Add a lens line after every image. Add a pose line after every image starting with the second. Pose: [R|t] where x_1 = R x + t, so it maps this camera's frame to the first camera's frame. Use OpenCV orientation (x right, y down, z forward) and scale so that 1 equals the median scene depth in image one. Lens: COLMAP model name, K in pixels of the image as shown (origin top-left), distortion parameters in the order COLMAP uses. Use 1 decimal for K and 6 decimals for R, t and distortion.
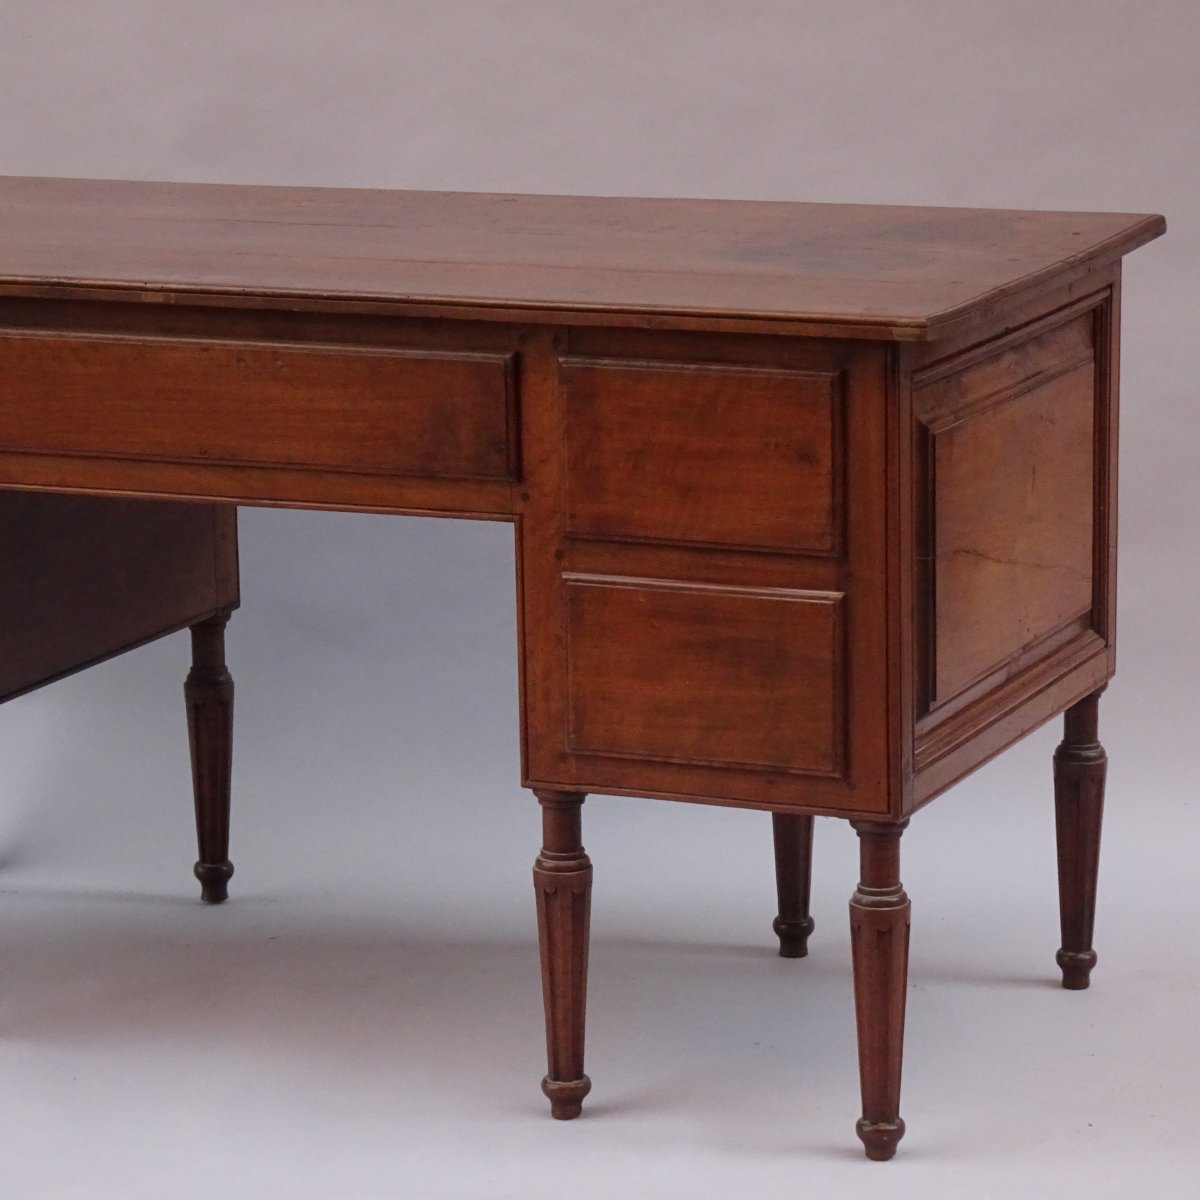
lens RADIAL K [[4766.1, 0, 599.5], [0, 4766.1, 596.9], [0, 0, 1]] dist [-0.086706, 0.000000]
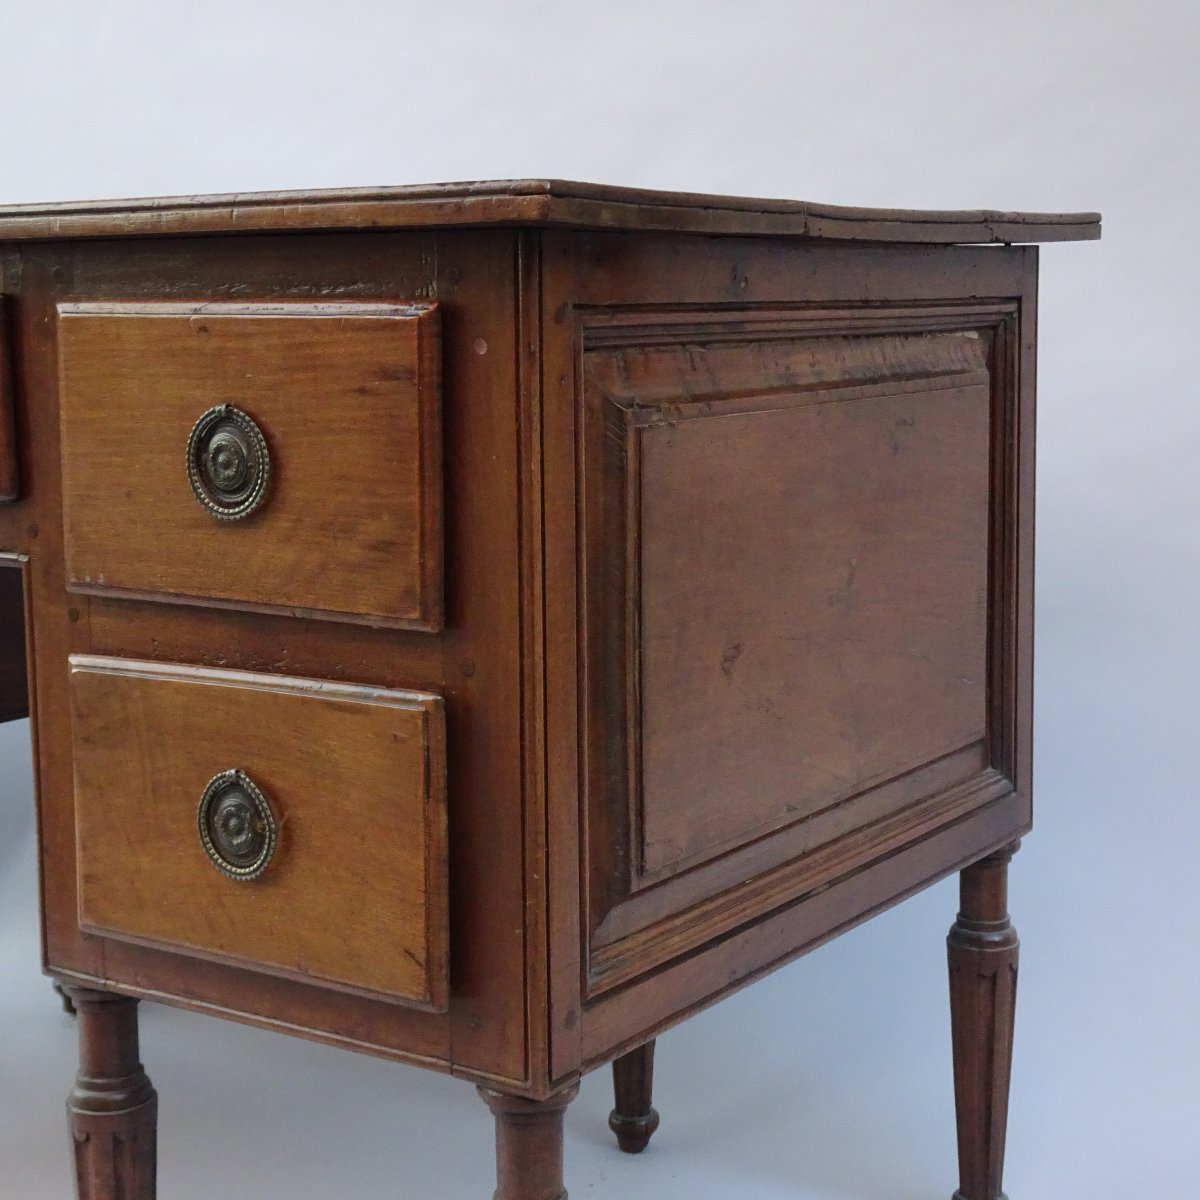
lens RADIAL K [[2099.3, 0, 606.3], [0, 2099.3, 594.9], [0, 0, 1]] dist [0.018598, 0.000000]
pose [[0.981522, 0.029626, -0.189041, 0.104580], [-0.039734, 0.997963, -0.049902, -0.000816], [0.187178, 0.056492, 0.980700, 0.673227]]
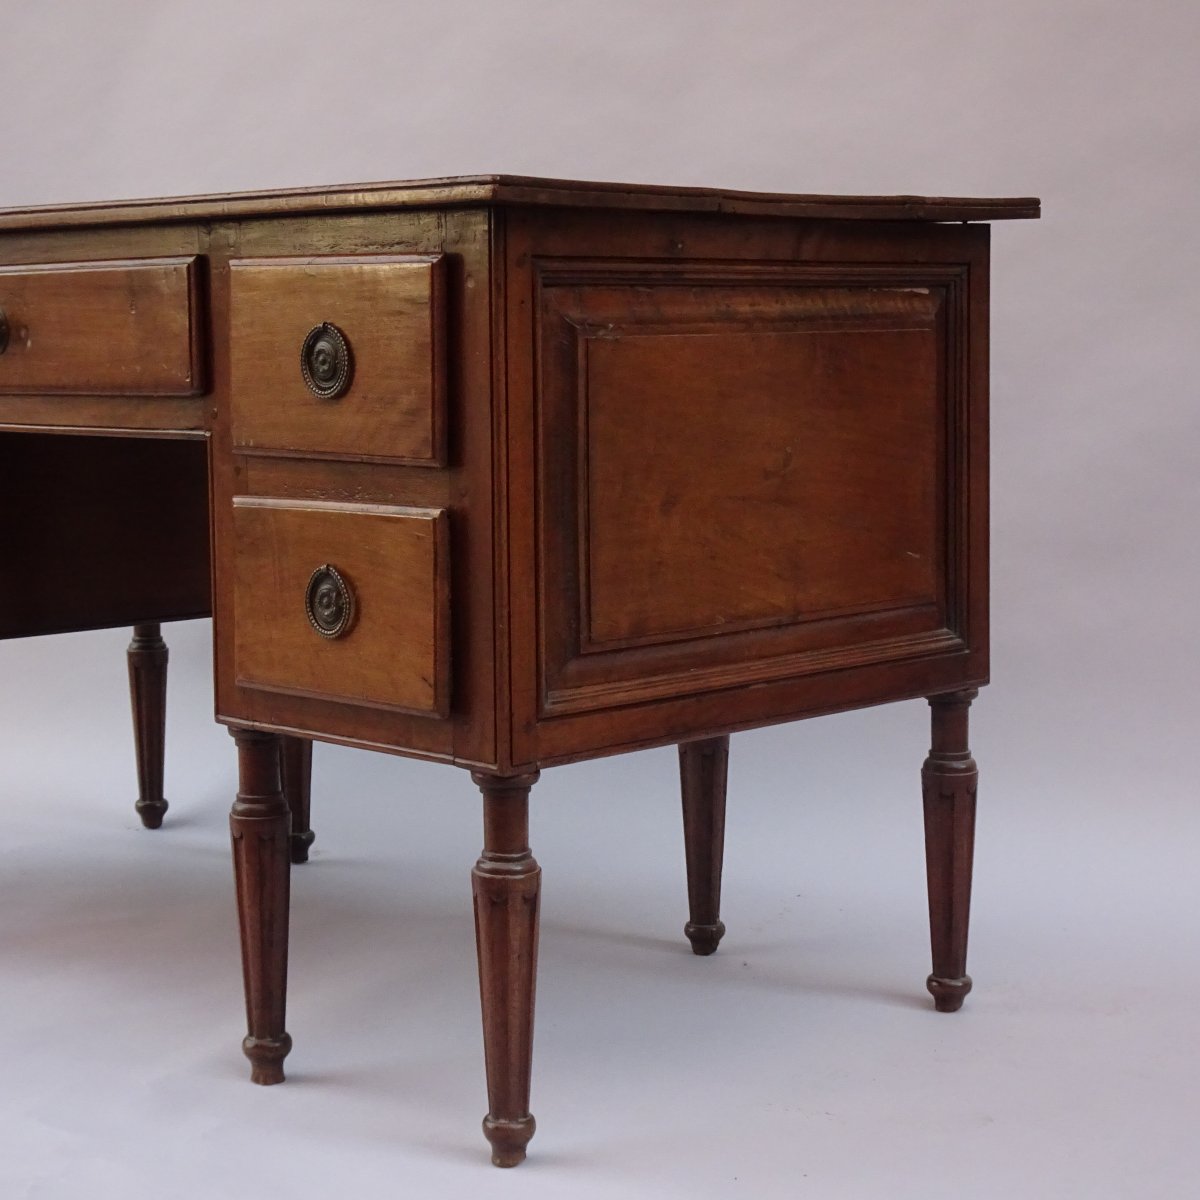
lens RADIAL K [[2459.0, 0, 596.1], [0, 2459.0, 600.7], [0, 0, 1]] dist [0.006345, 0.000000]
pose [[0.927629, 0.045706, -0.370695, 0.218323], [-0.075520, 0.994937, -0.066308, 0.039287], [0.365788, 0.089504, 0.926385, 0.526560]]
